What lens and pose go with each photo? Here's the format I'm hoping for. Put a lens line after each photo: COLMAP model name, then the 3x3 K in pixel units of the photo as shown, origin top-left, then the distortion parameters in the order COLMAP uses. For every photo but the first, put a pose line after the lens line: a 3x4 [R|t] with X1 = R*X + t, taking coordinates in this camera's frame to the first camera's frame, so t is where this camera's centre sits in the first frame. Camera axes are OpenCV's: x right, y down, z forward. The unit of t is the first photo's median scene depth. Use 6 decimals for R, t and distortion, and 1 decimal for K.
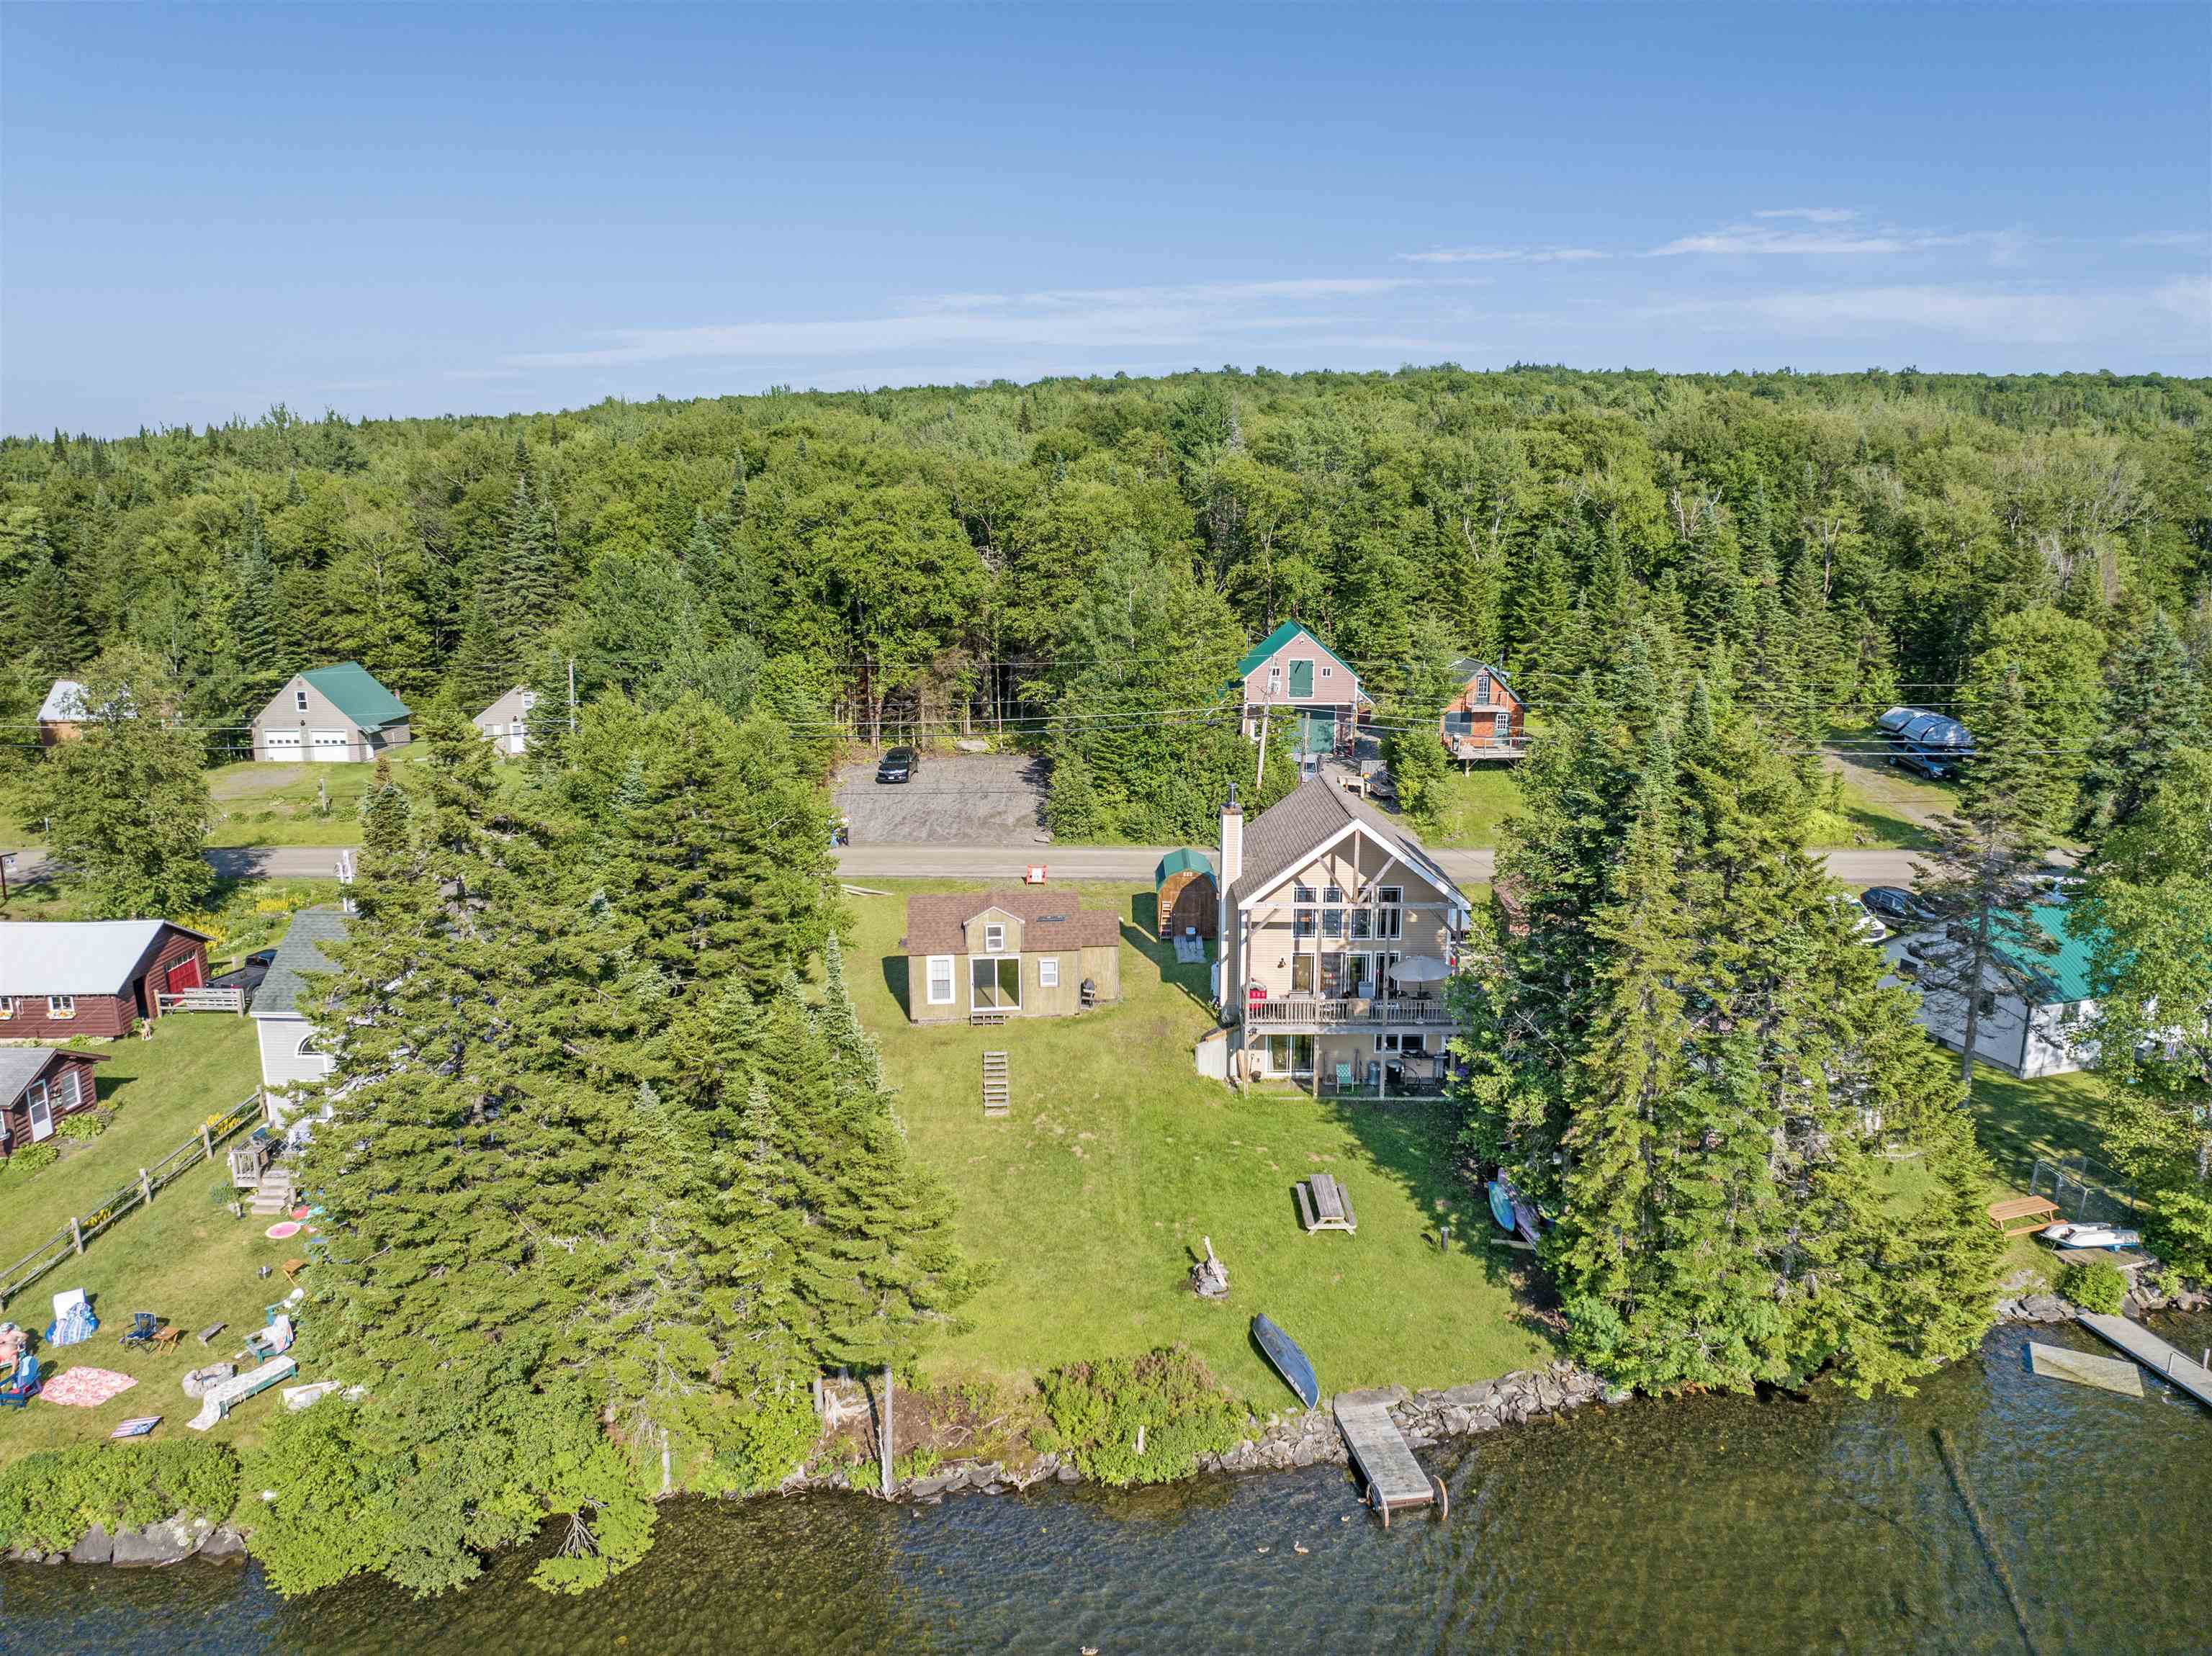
lens RADIAL K [[1557.3, 0, 1112.0], [0, 1557.3, 824.6], [0, 0, 1]] dist [-0.042610, 0.011003]
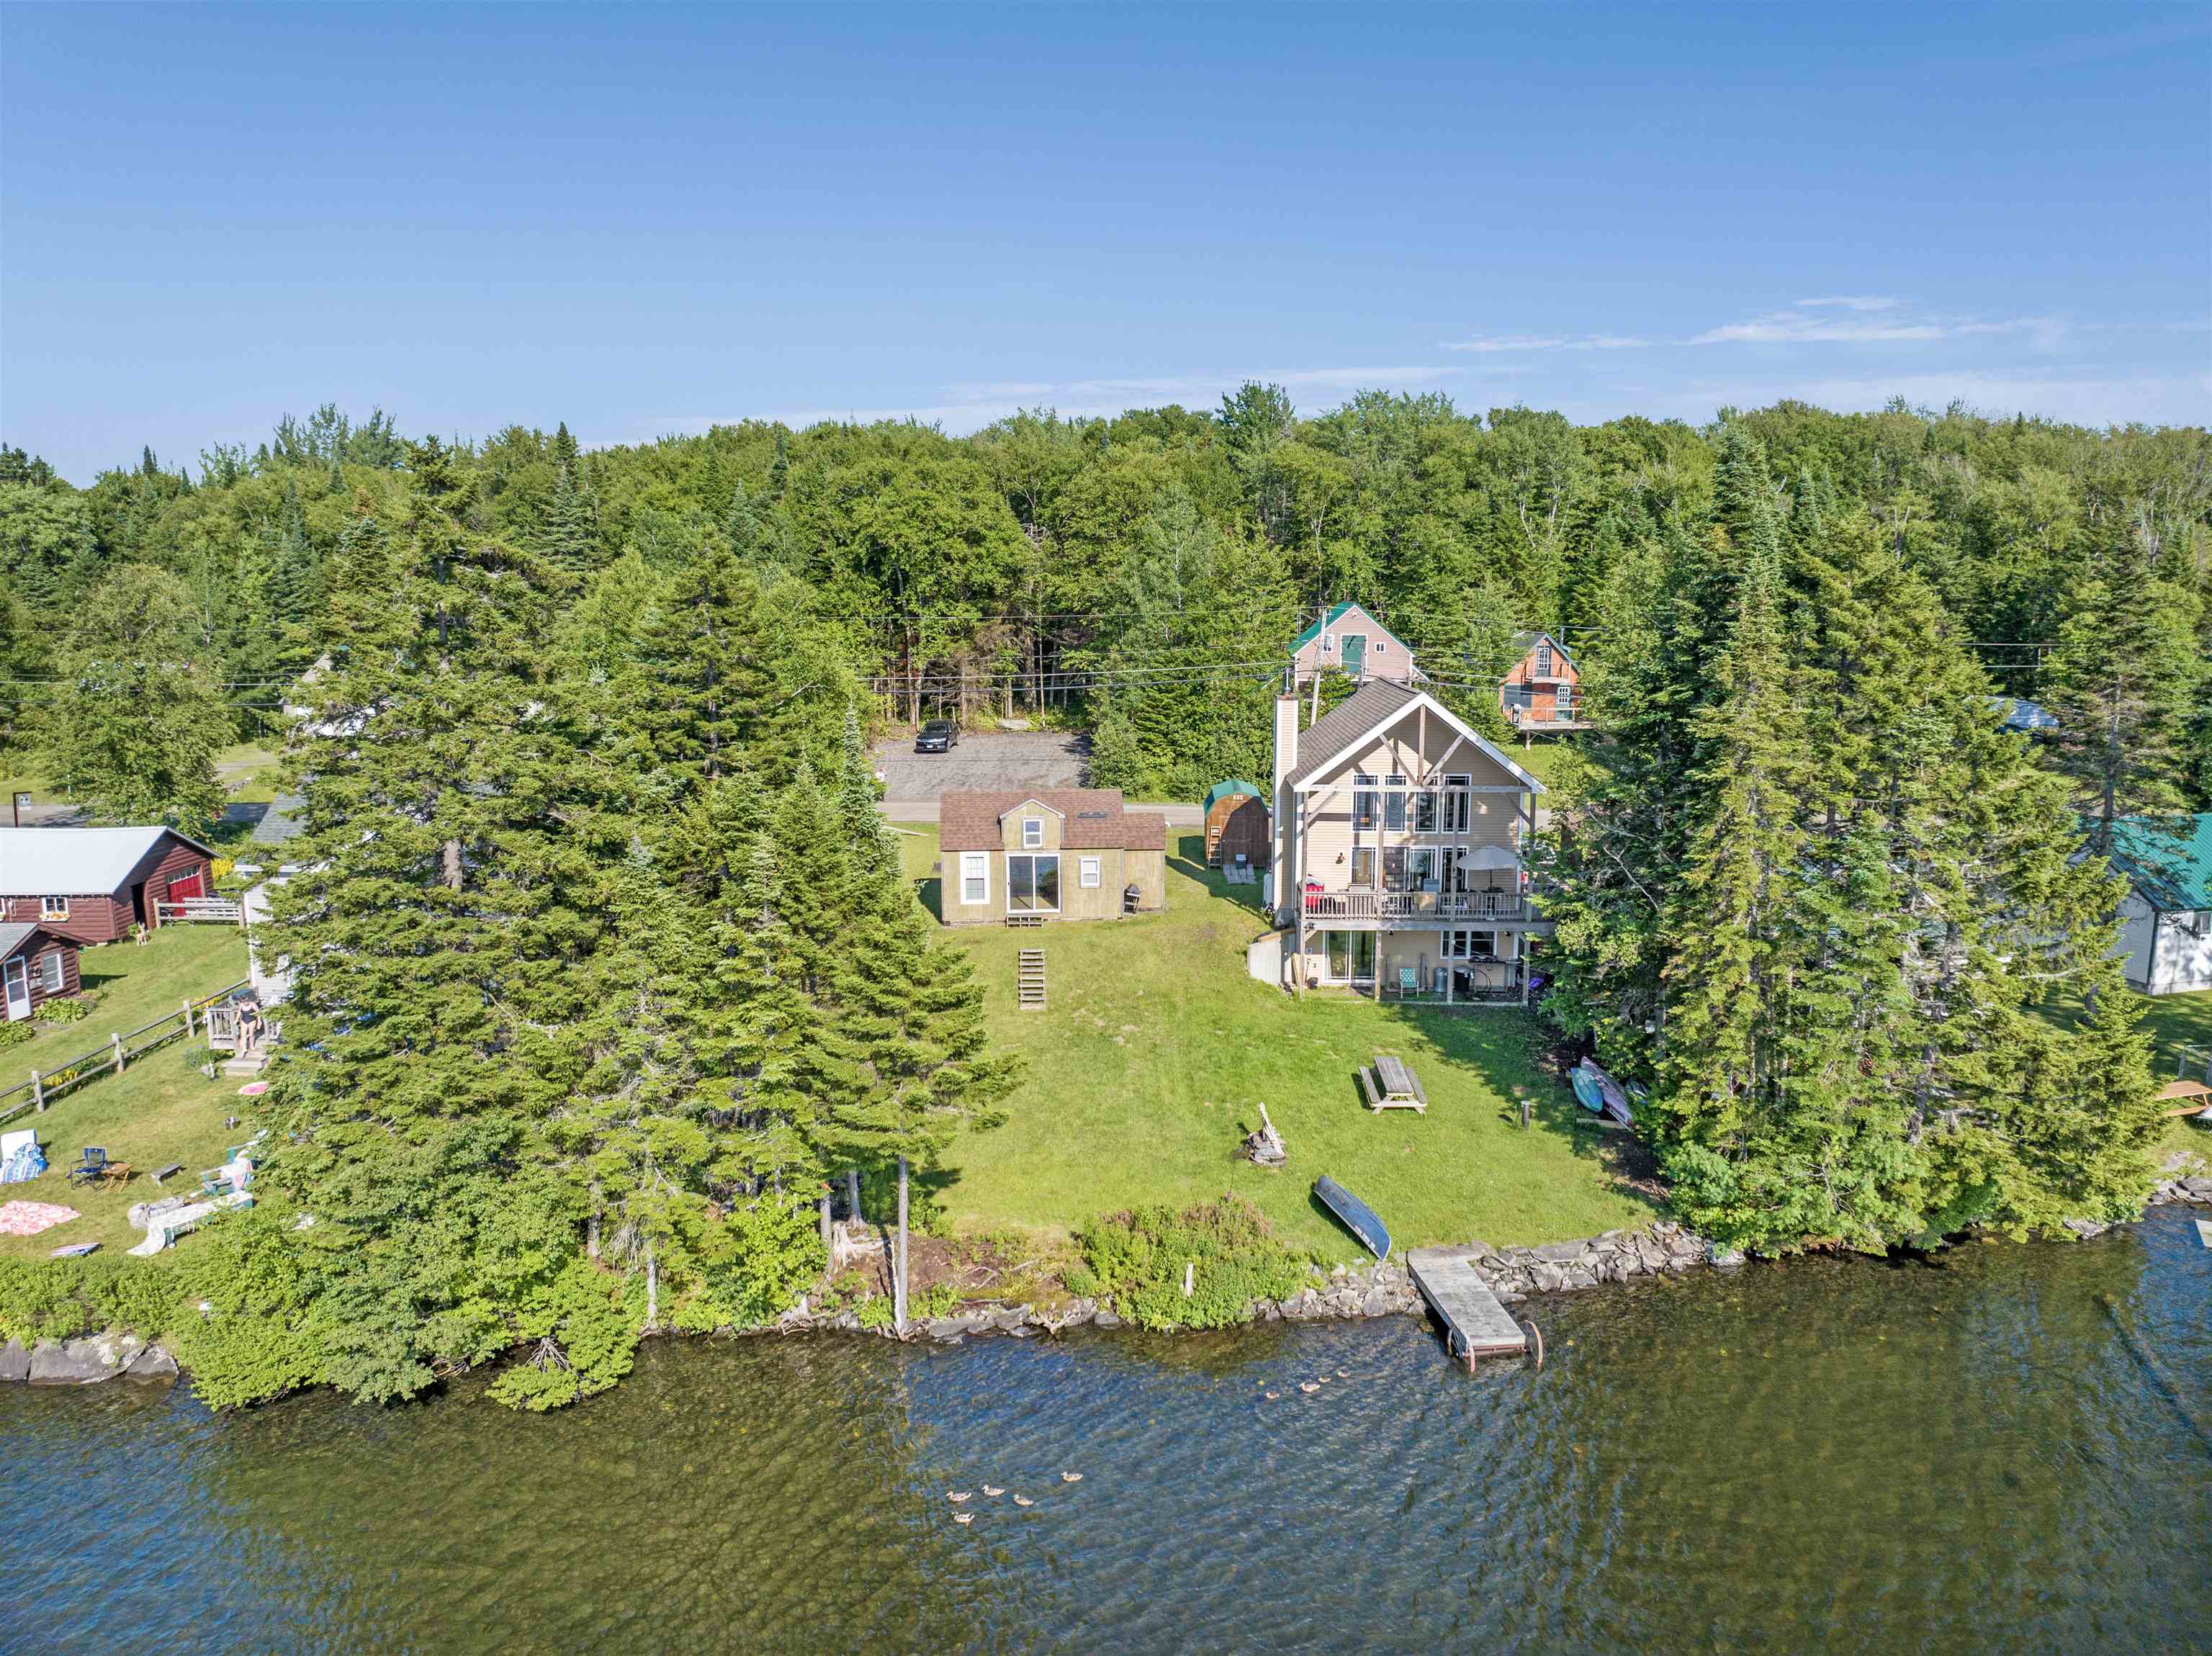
lens RADIAL K [[1557.3, 0, 1112.3], [0, 1557.3, 823.7], [0, 0, 1]] dist [-0.042610, 0.011003]
pose [[0.999588, 0.005422, -0.028185, -0.001096], [-0.006920, 0.998554, -0.053306, 0.116659], [0.027855, 0.053479, 0.998180, 0.065380]]
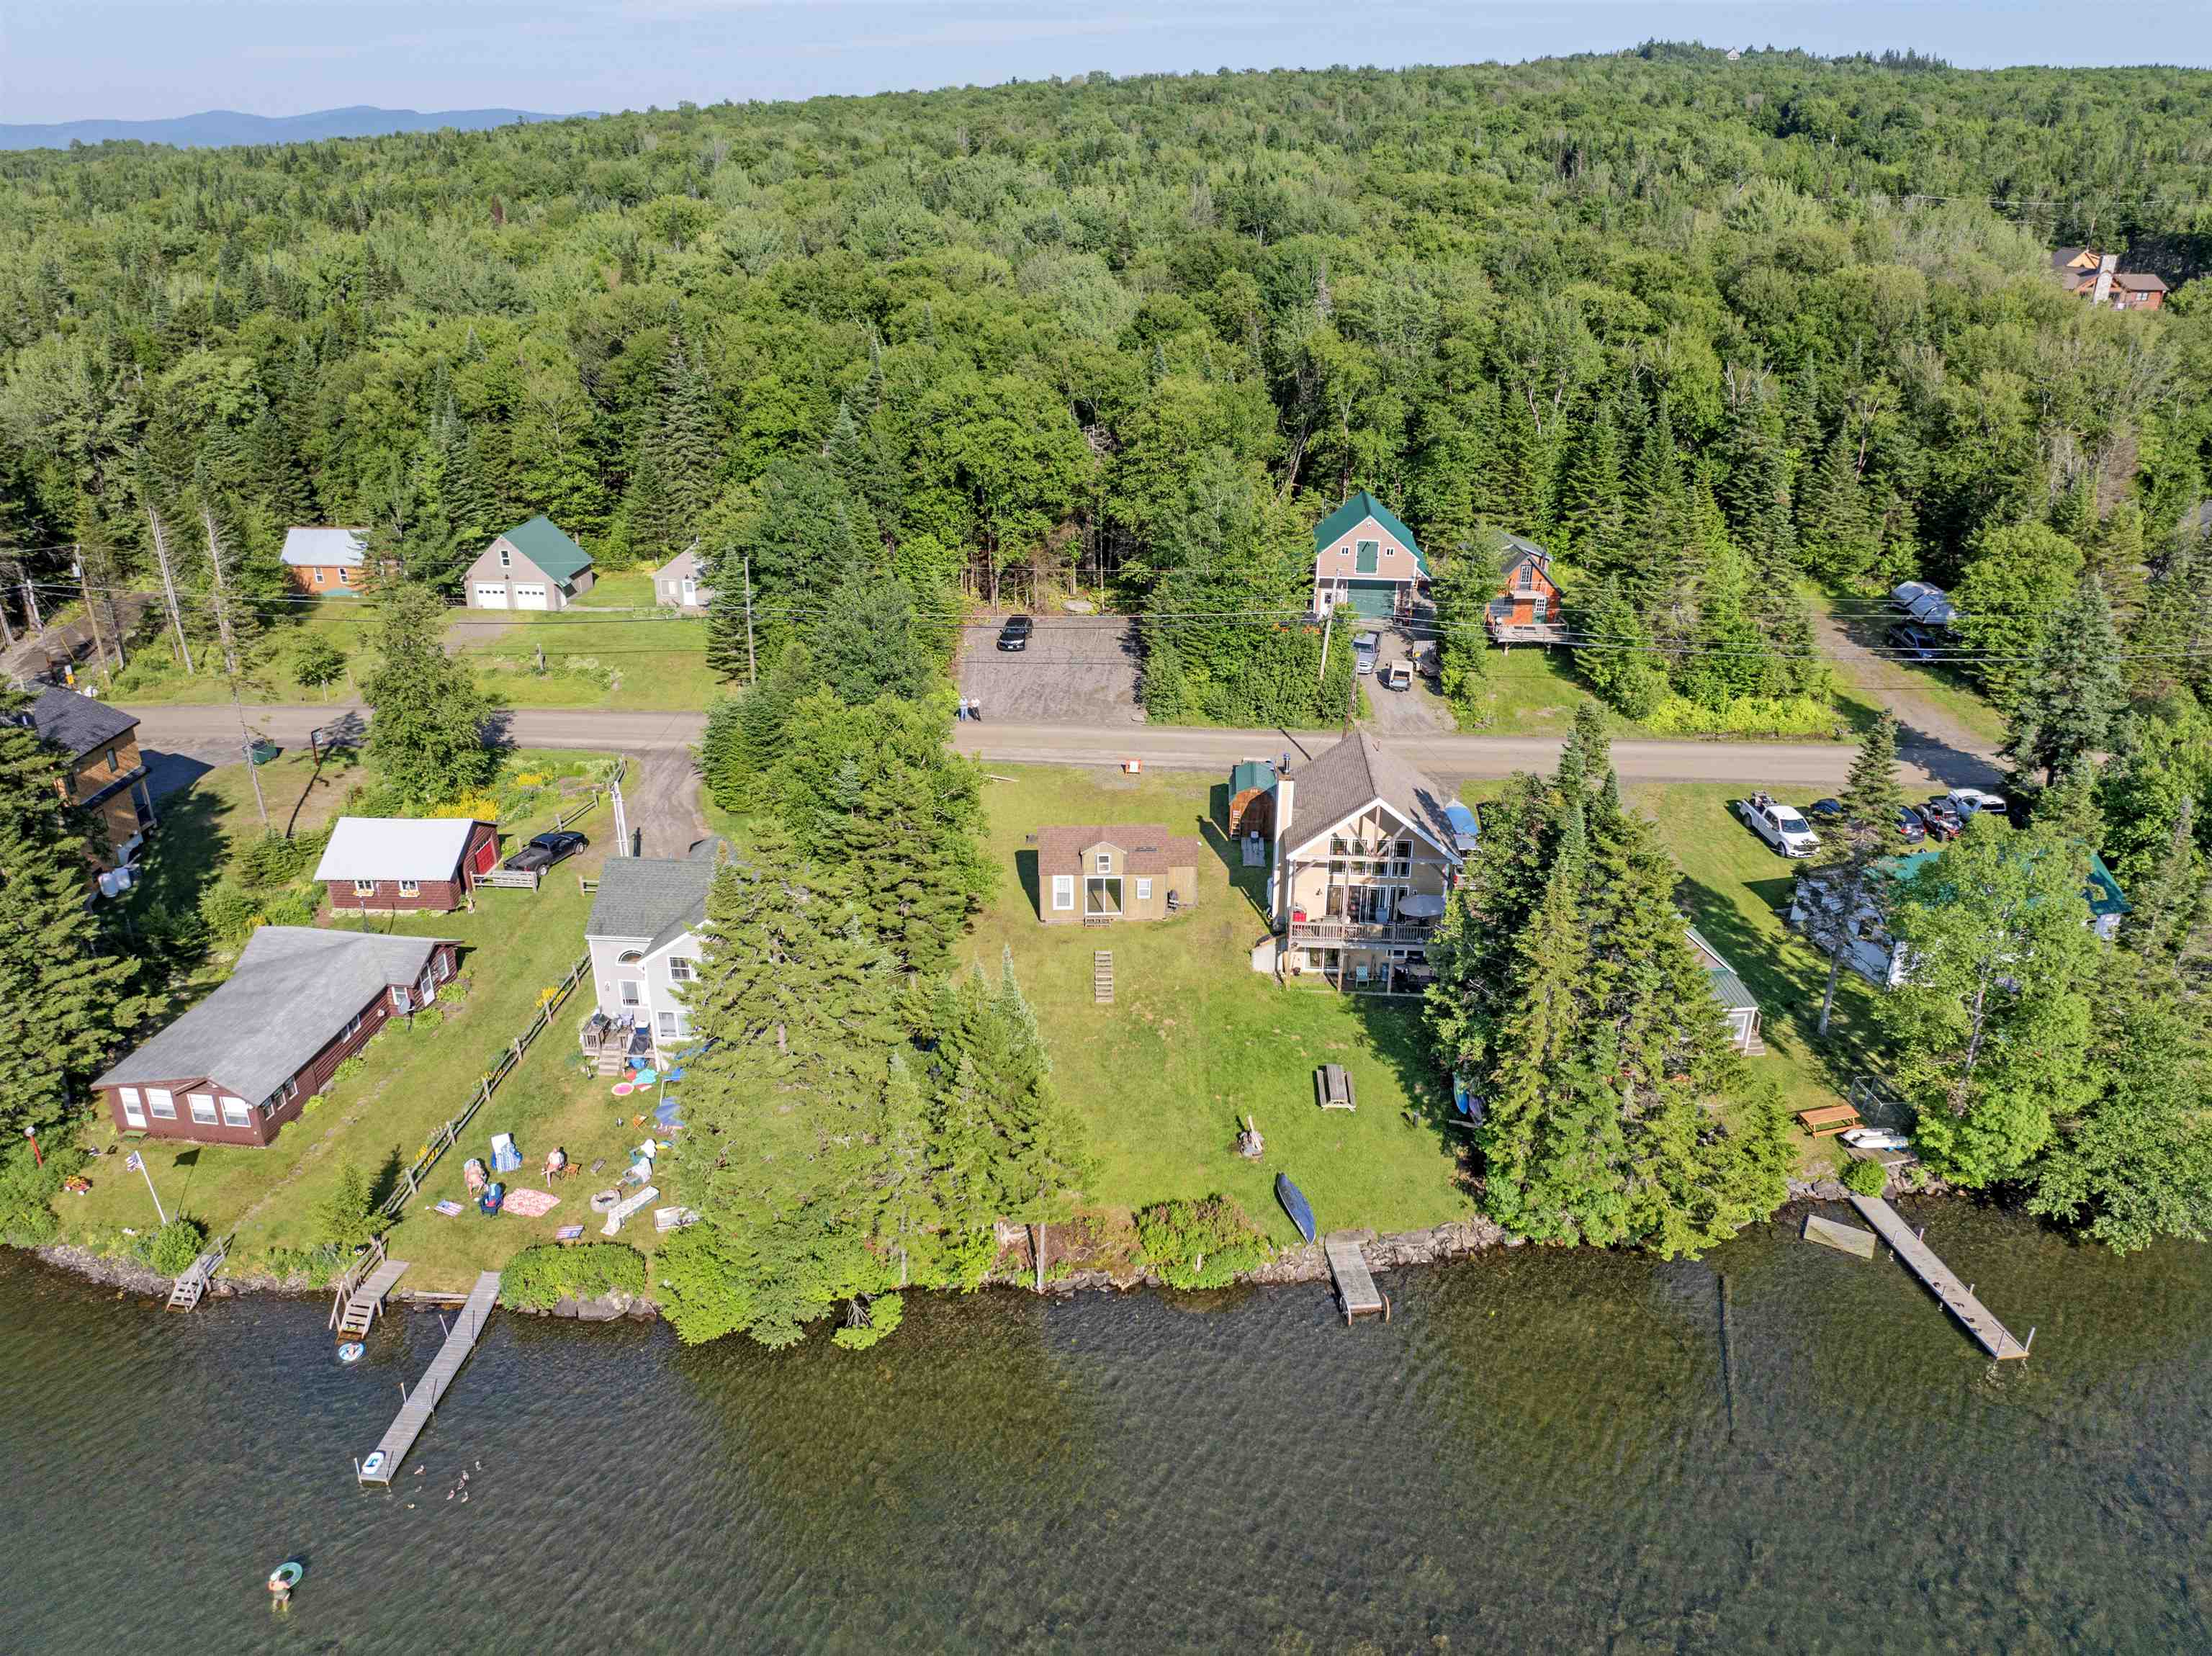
lens RADIAL K [[1557.3, 0, 1113.0], [0, 1557.3, 822.6], [0, 0, 1]] dist [-0.042610, 0.011003]
pose [[0.998261, 0.028251, -0.051731, 0.000295], [-0.017711, 0.980863, 0.193894, -0.219455], [0.056219, -0.192641, 0.979658, -0.296597]]
